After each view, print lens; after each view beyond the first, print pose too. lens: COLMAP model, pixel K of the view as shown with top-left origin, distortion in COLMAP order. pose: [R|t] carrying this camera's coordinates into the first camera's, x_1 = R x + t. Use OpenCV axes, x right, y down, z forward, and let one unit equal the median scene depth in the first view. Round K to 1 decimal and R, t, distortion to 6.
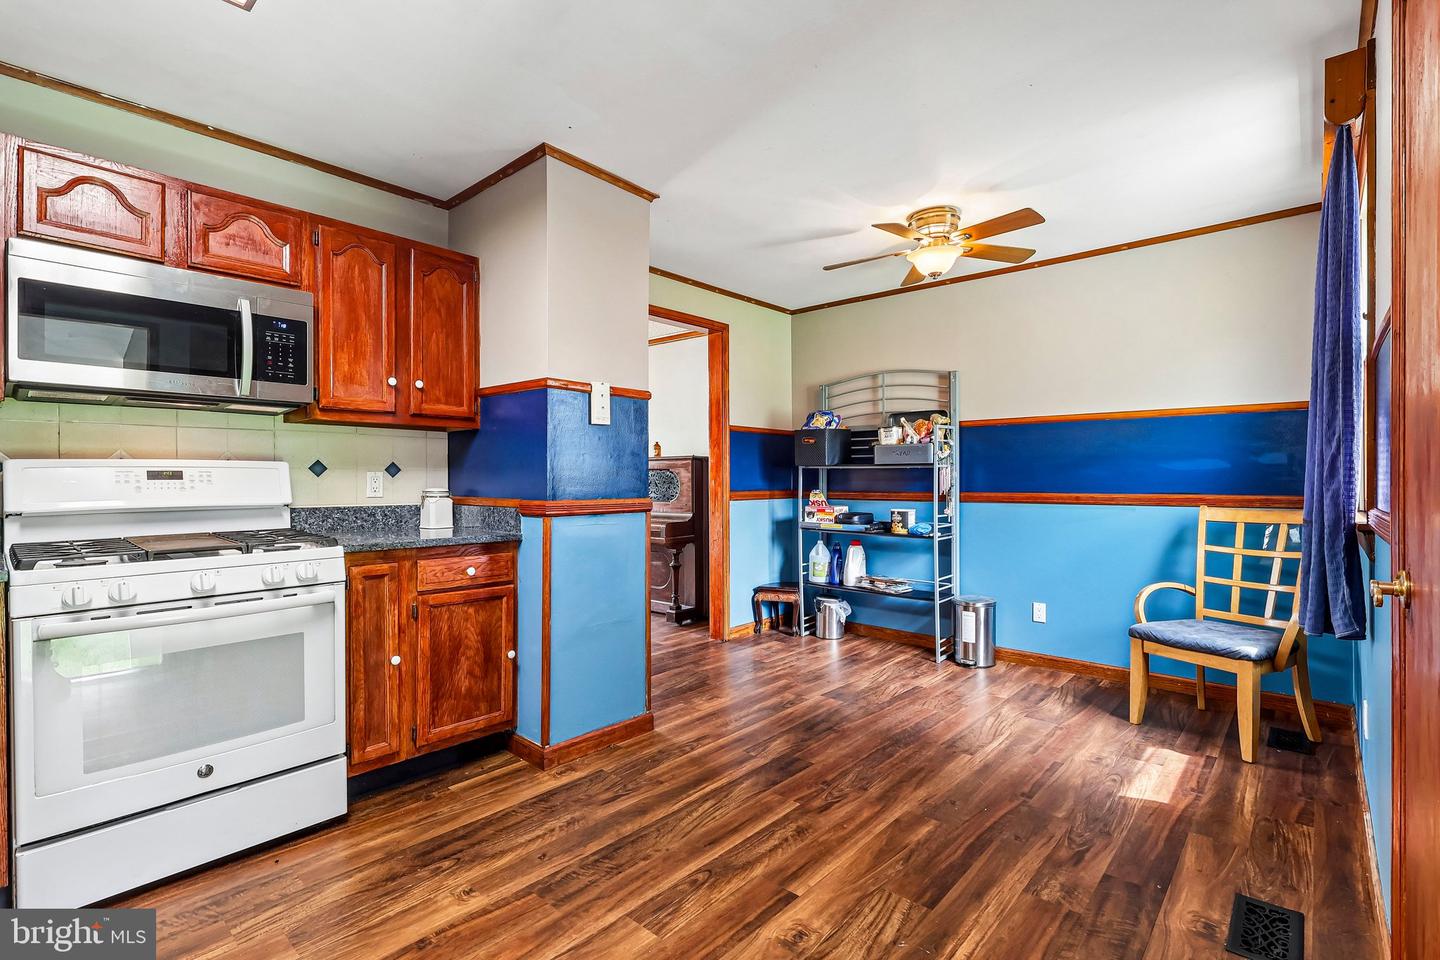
lens RADIAL K [[664.0, 0, 723.9], [0, 664.0, 470.8], [0, 0, 1]] dist [-0.007231, 0.001009]
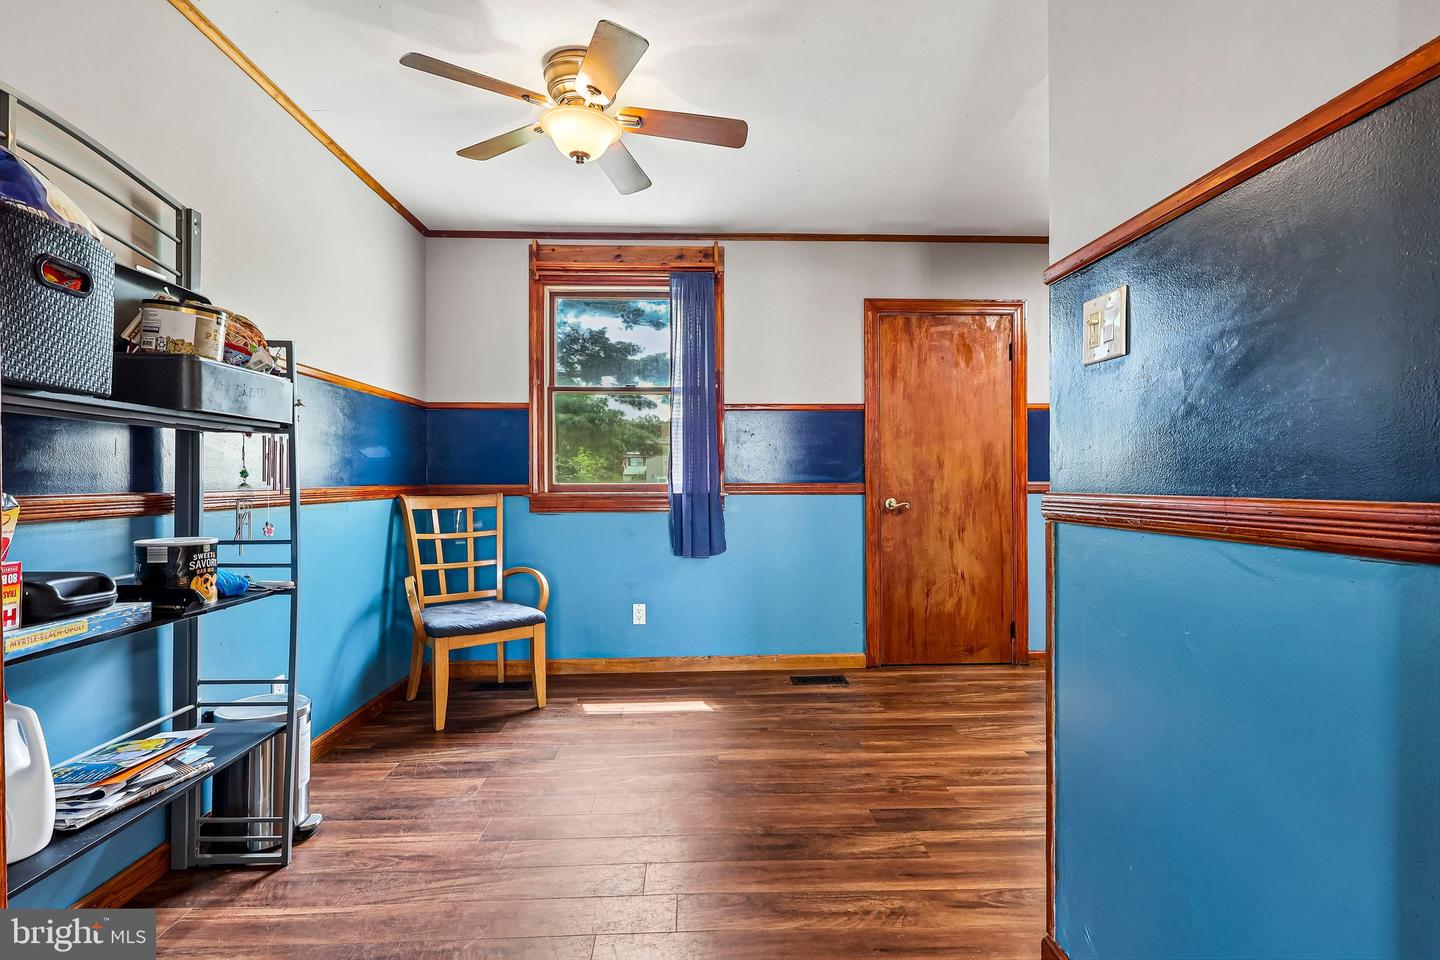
lens RADIAL K [[697.2, 0, 724.2], [0, 697.2, 472.2], [0, 0, 1]] dist [-0.000760, 0.002604]
pose [[-0.699134, 0.007038, 0.714956, -0.410249], [-0.005007, 0.999879, -0.014740, 0.048171], [-0.714973, -0.013885, -0.699014, 2.008912]]
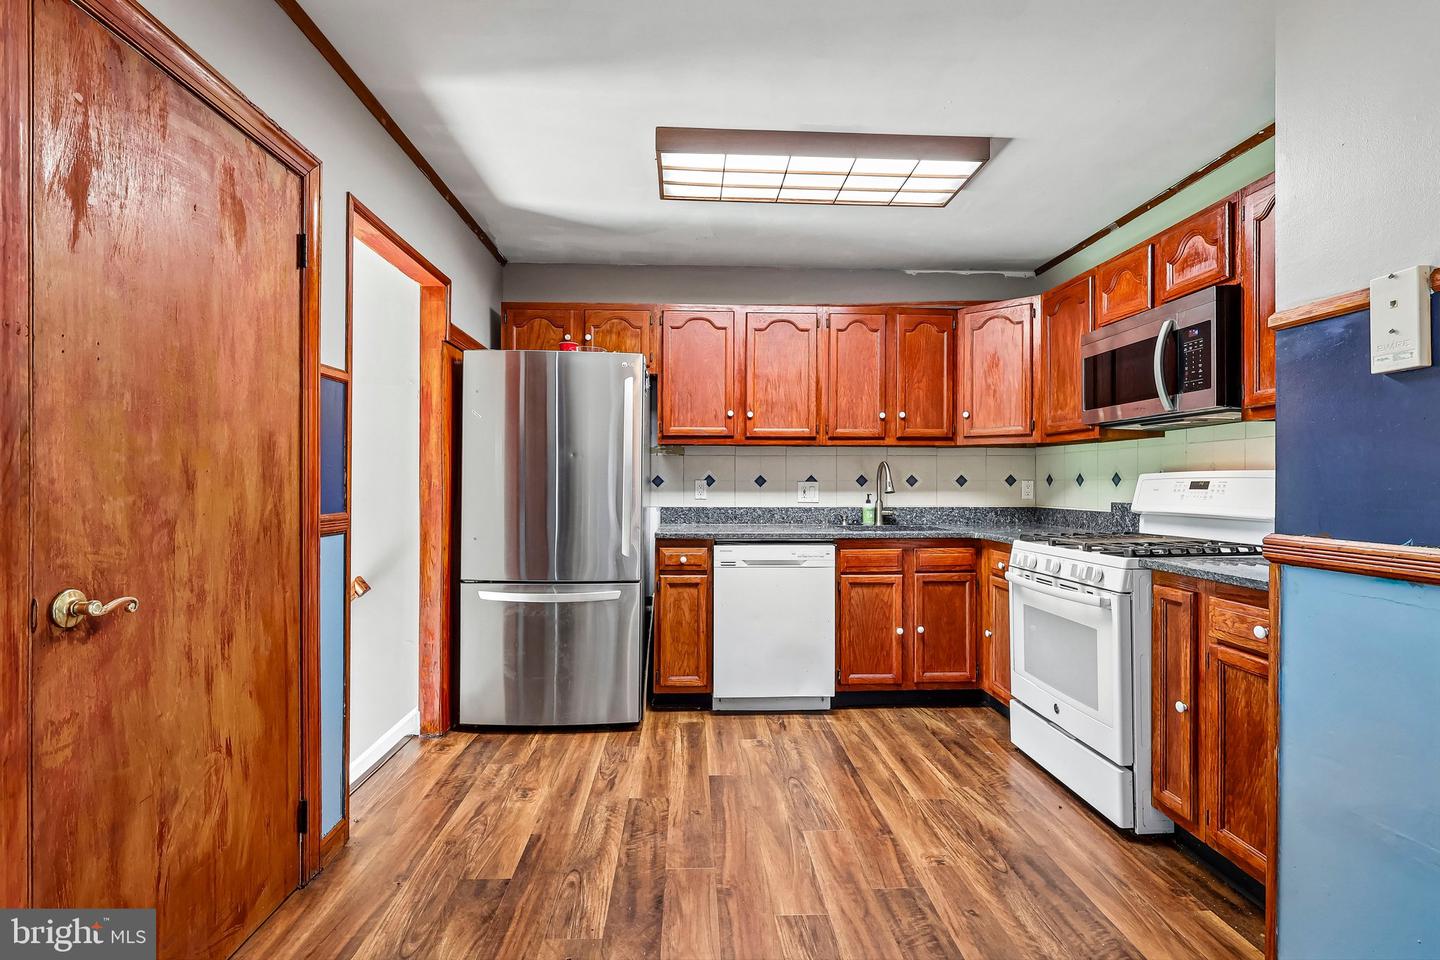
lens RADIAL K [[664.0, 0, 718.6], [0, 664.0, 475.7], [0, 0, 1]] dist [-0.007231, 0.001009]
pose [[-0.710146, -0.008835, -0.703999, 0.529105], [0.000267, 0.999918, -0.012818, 0.004157], [0.704054, -0.009291, -0.710085, 1.226025]]
